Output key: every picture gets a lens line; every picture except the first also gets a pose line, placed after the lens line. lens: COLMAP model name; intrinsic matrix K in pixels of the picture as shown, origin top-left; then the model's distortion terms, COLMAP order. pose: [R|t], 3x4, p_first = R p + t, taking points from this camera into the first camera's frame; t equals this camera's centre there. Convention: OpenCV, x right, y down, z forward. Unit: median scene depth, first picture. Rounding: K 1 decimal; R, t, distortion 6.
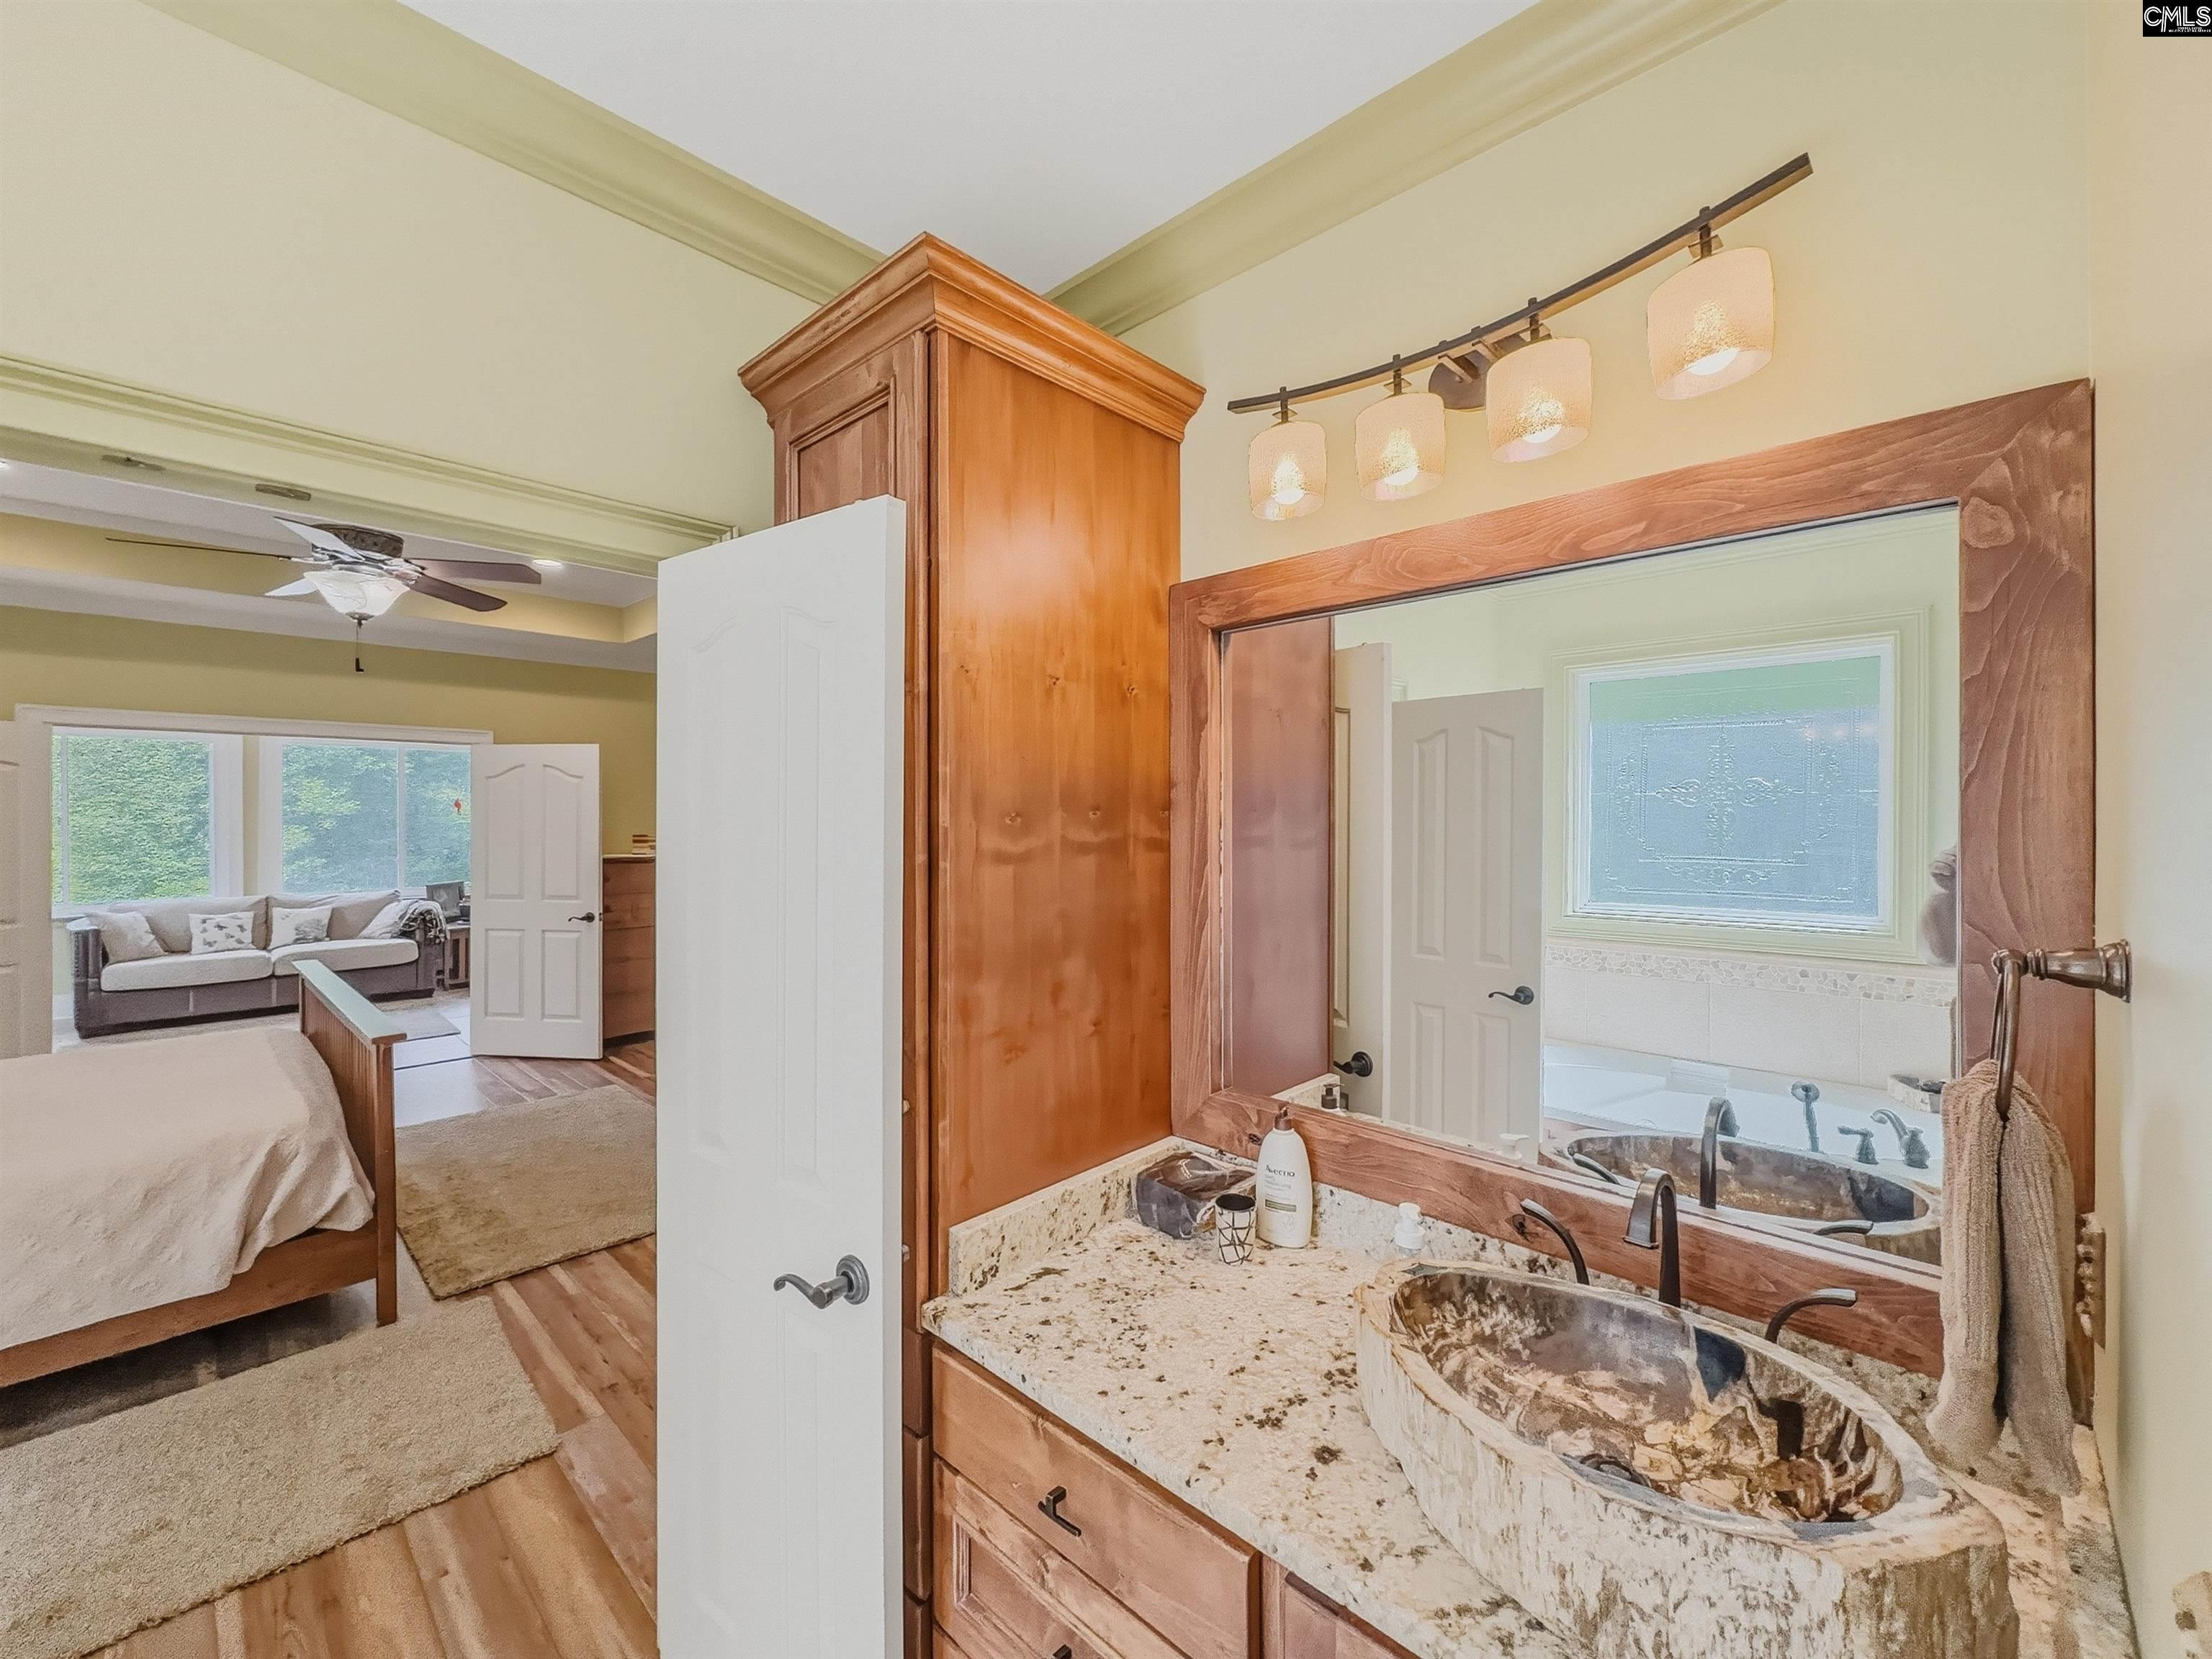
lens RADIAL K [[897.1, 0, 1109.7], [0, 897.1, 818.4], [0, 0, 1]] dist [-0.000296, -0.000011]
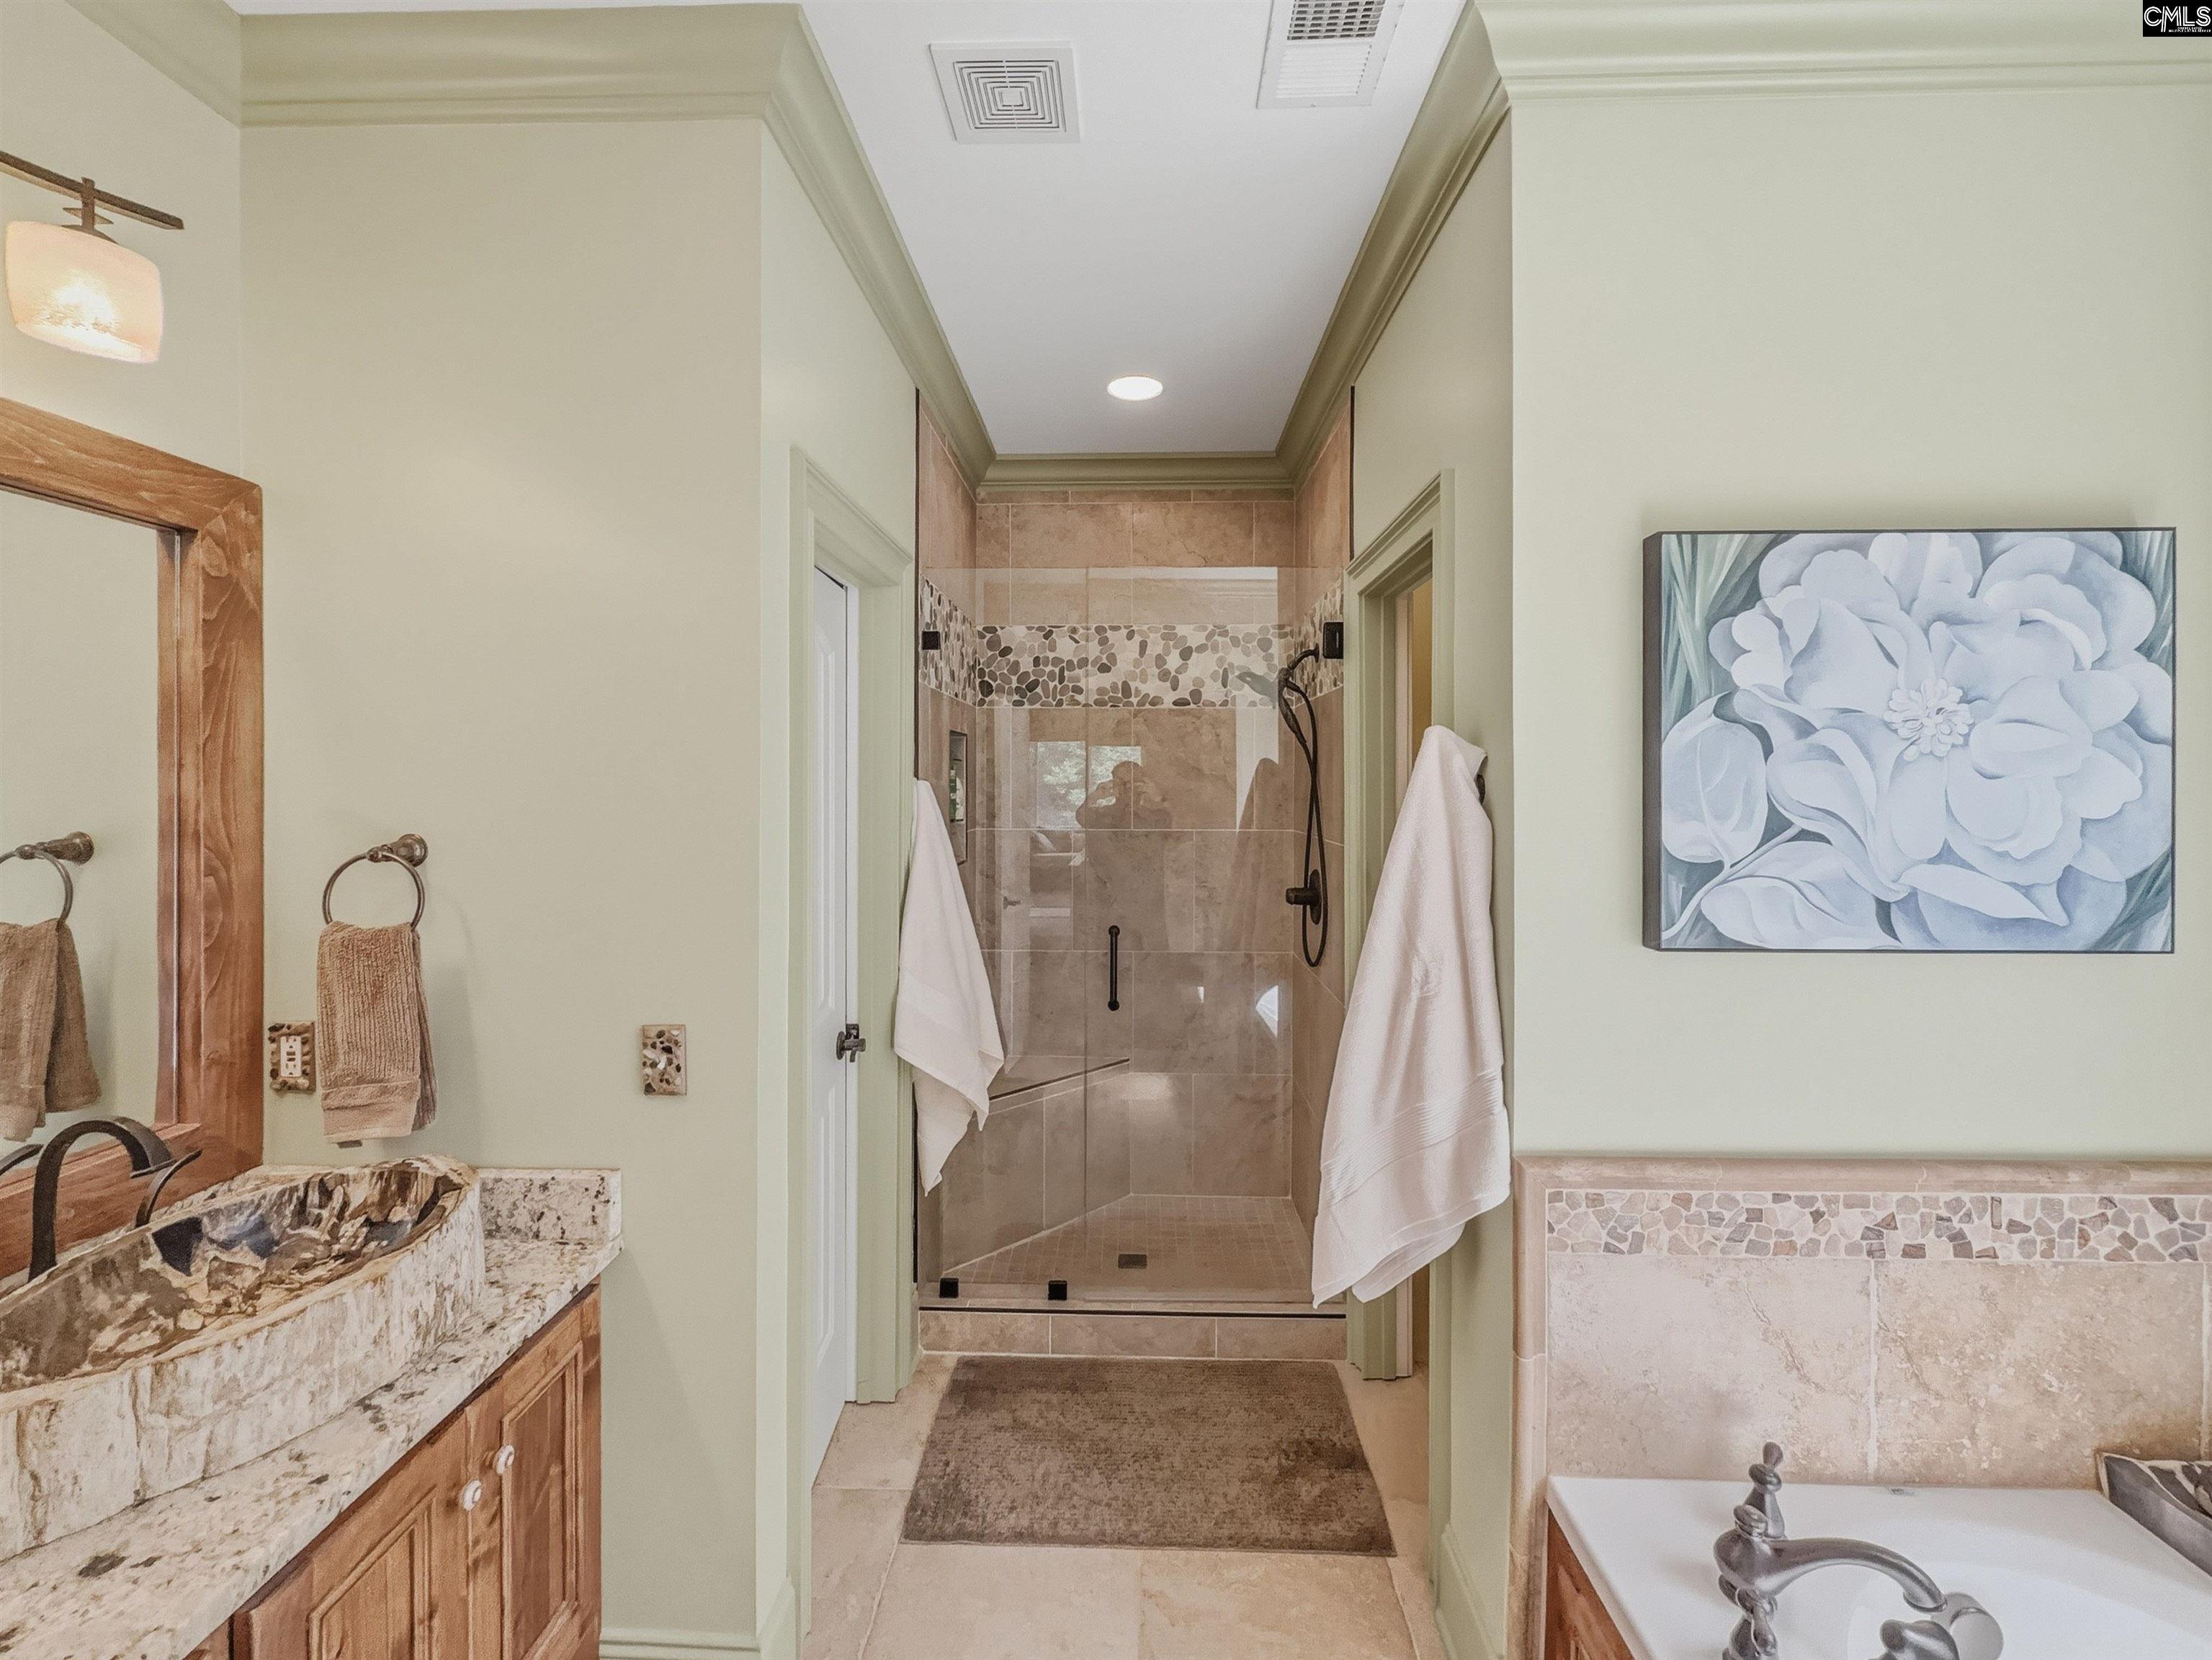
lens RADIAL K [[924.8, 0, 1101.4], [0, 924.8, 792.8], [0, 0, 1]] dist [-0.002883, -0.000157]
pose [[-0.663050, -0.010432, 0.748502, -1.008365], [0.000270, 0.999899, 0.014175, 0.013987], [-0.748575, 0.009601, -0.662981, 0.923341]]
